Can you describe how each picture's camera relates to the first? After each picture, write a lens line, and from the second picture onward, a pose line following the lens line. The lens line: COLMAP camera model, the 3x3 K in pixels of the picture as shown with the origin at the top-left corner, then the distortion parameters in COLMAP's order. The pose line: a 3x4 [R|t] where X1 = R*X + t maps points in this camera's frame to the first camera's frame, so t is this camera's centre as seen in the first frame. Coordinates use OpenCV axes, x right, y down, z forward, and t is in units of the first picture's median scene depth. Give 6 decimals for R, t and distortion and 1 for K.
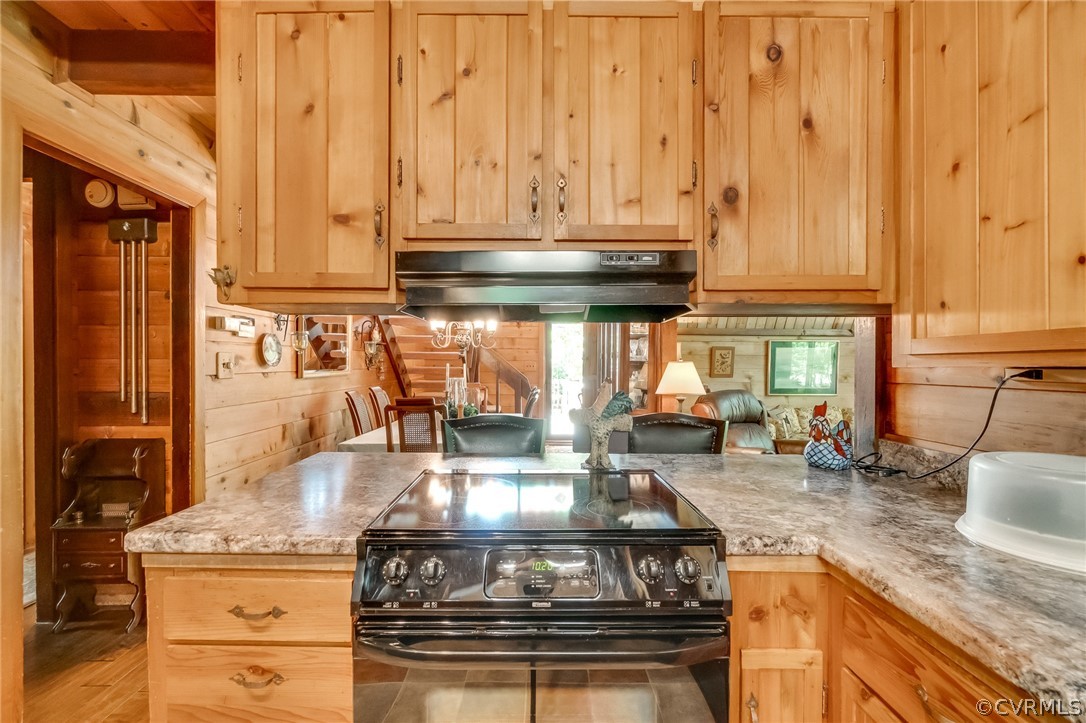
lens RADIAL K [[475.8, 0, 539.2], [0, 475.8, 369.3], [0, 0, 1]] dist [0.000165, -0.000065]
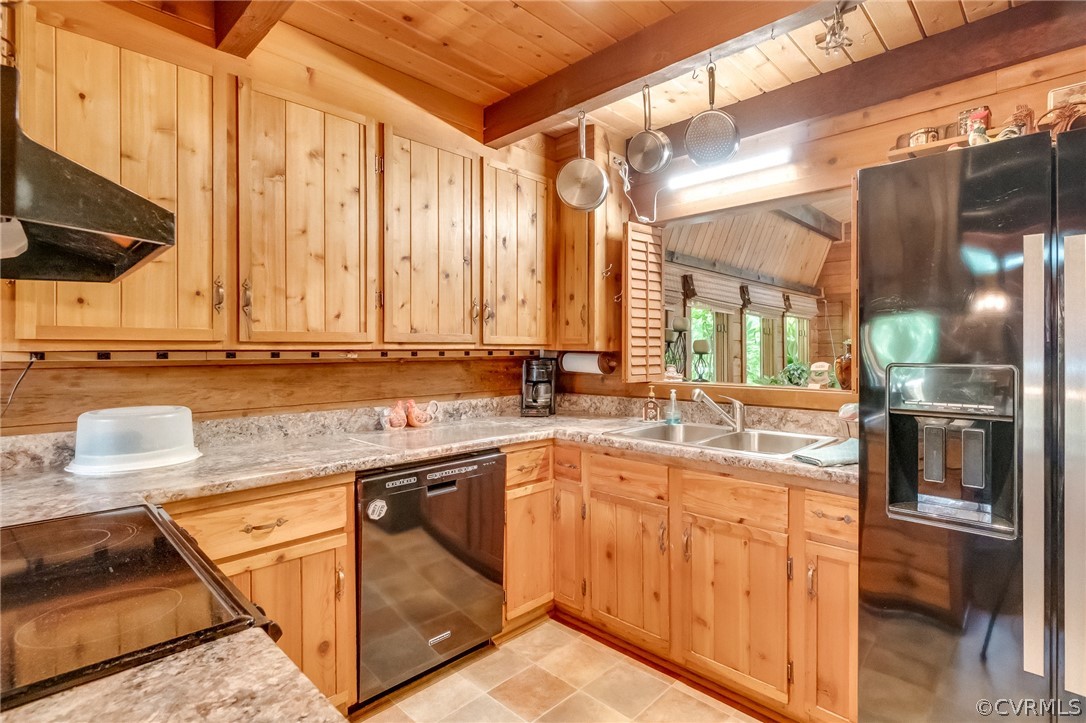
lens RADIAL K [[521.9, 0, 548.2], [0, 521.9, 350.9], [0, 0, 1]] dist [-0.004474, -0.001117]
pose [[-0.702817, -0.003984, 0.711360, -0.914122], [0.005393, 0.999926, 0.010928, -0.011671], [-0.711350, 0.011516, -0.702743, 1.012916]]
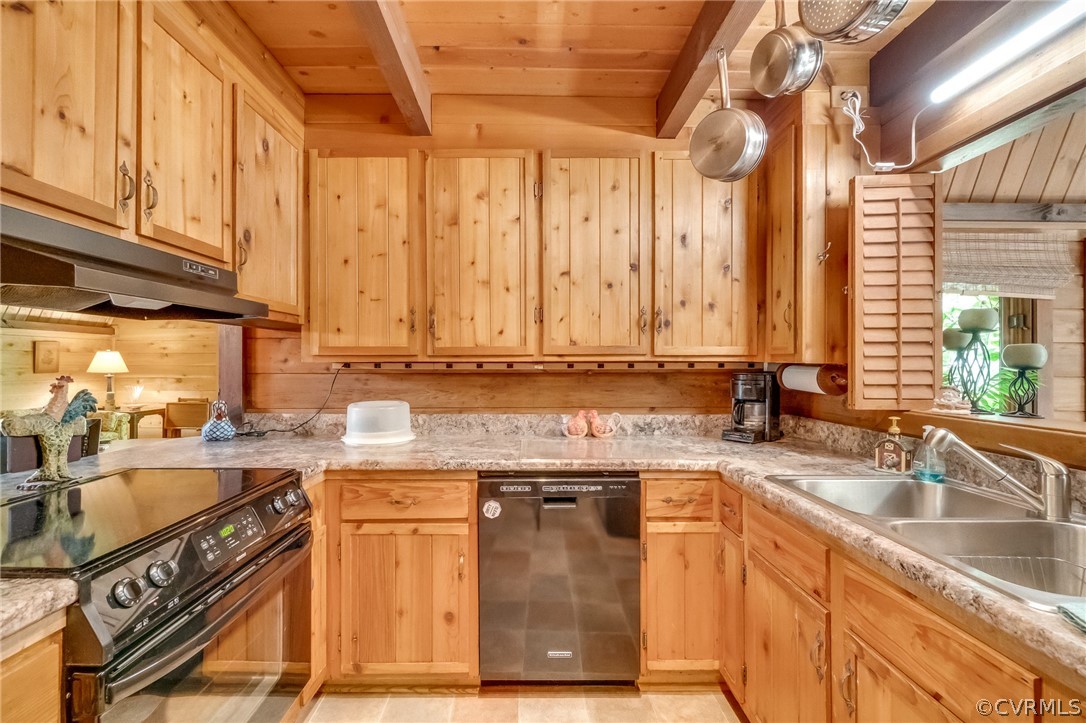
lens RADIAL K [[450.9, 0, 535.5], [0, 450.9, 362.4], [0, 0, 1]] dist [-0.004625, -0.000375]
pose [[0.006391, -0.003639, 0.999973, -0.902877], [0.009585, 0.999948, 0.003578, -0.002460], [-0.999934, 0.009562, 0.006426, 0.181263]]
